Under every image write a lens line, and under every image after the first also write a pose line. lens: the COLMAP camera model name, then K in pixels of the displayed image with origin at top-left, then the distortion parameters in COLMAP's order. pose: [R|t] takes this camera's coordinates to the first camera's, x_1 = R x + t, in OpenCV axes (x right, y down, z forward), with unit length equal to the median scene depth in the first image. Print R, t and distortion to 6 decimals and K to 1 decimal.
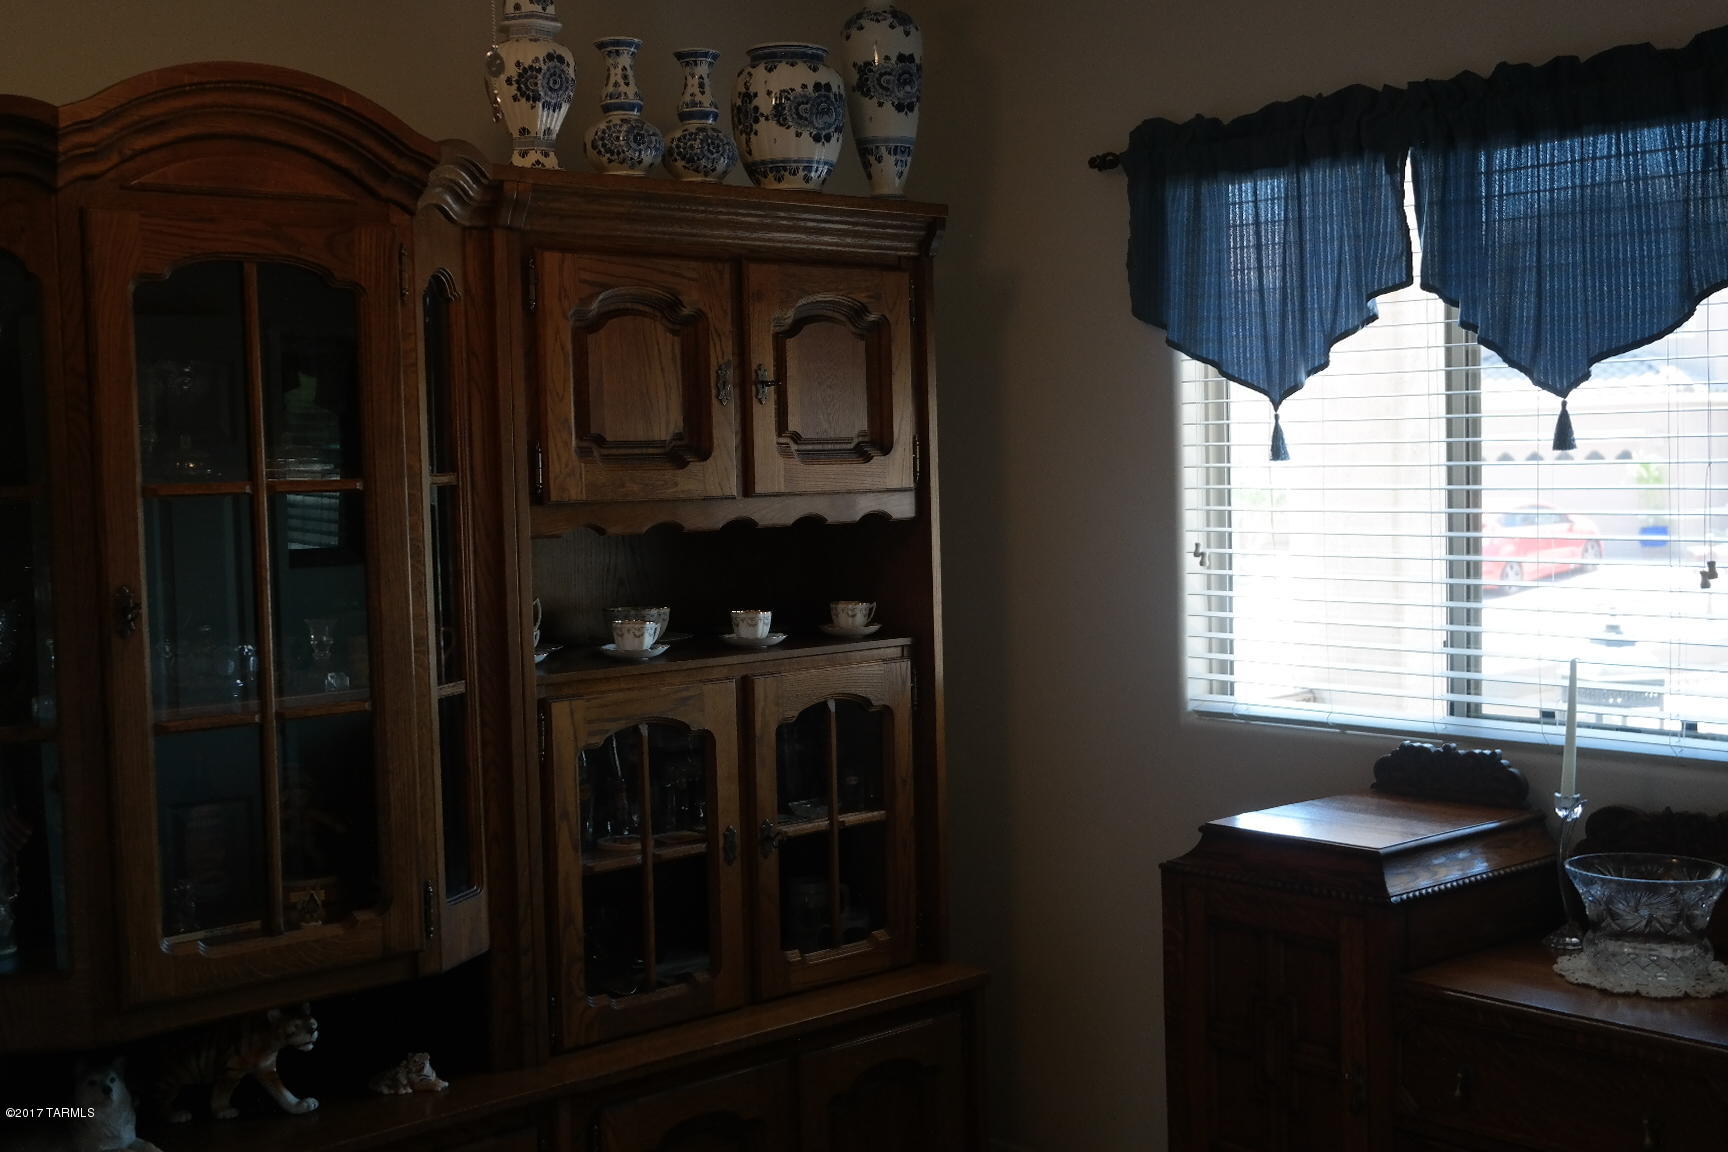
lens RADIAL K [[2080.5, 0, 863.5], [0, 2080.5, 573.7], [0, 0, 1]] dist [0.005943, 0.000000]
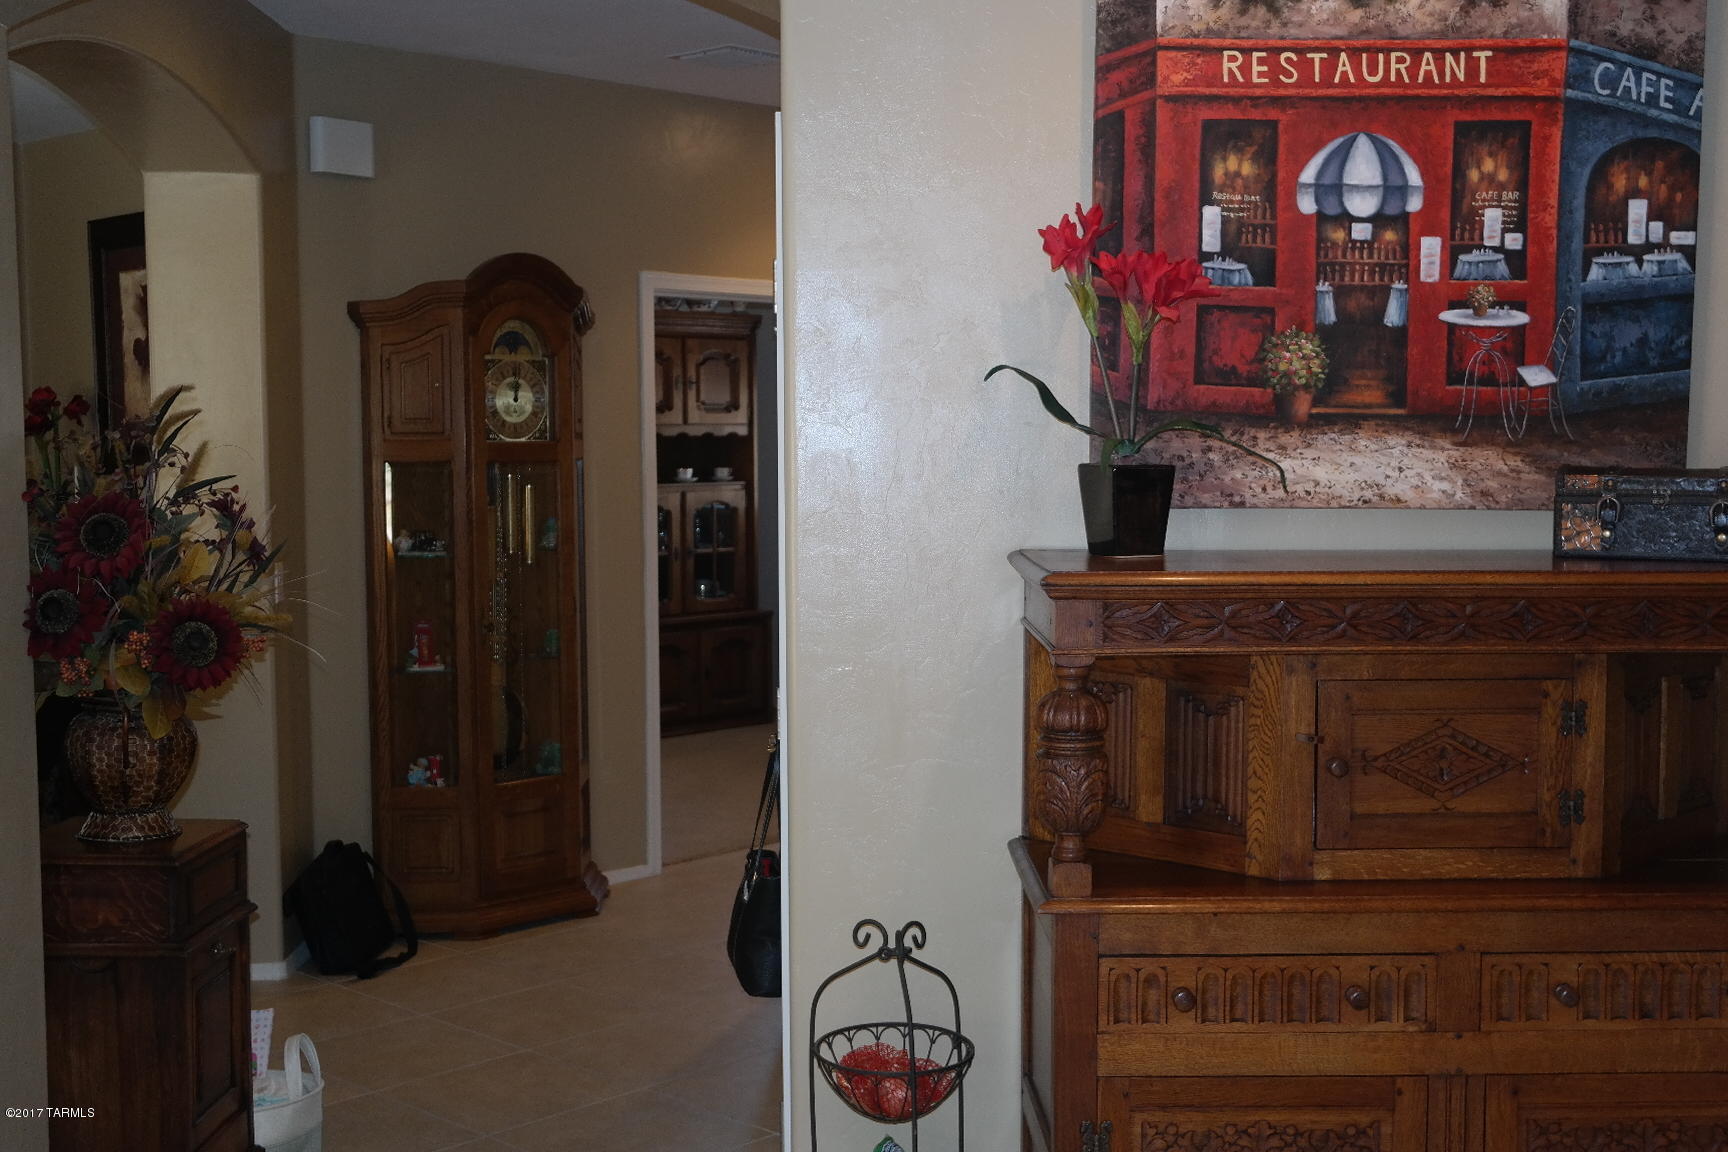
lens RADIAL K [[2080.5, 0, 864.6], [0, 2080.5, 578.7], [0, 0, 1]] dist [0.005943, 0.000000]
pose [[0.997236, 0.015862, 0.072587, -0.015803], [-0.017326, 0.999658, 0.019587, 0.102655], [-0.072252, -0.020791, 0.997170, -1.663064]]
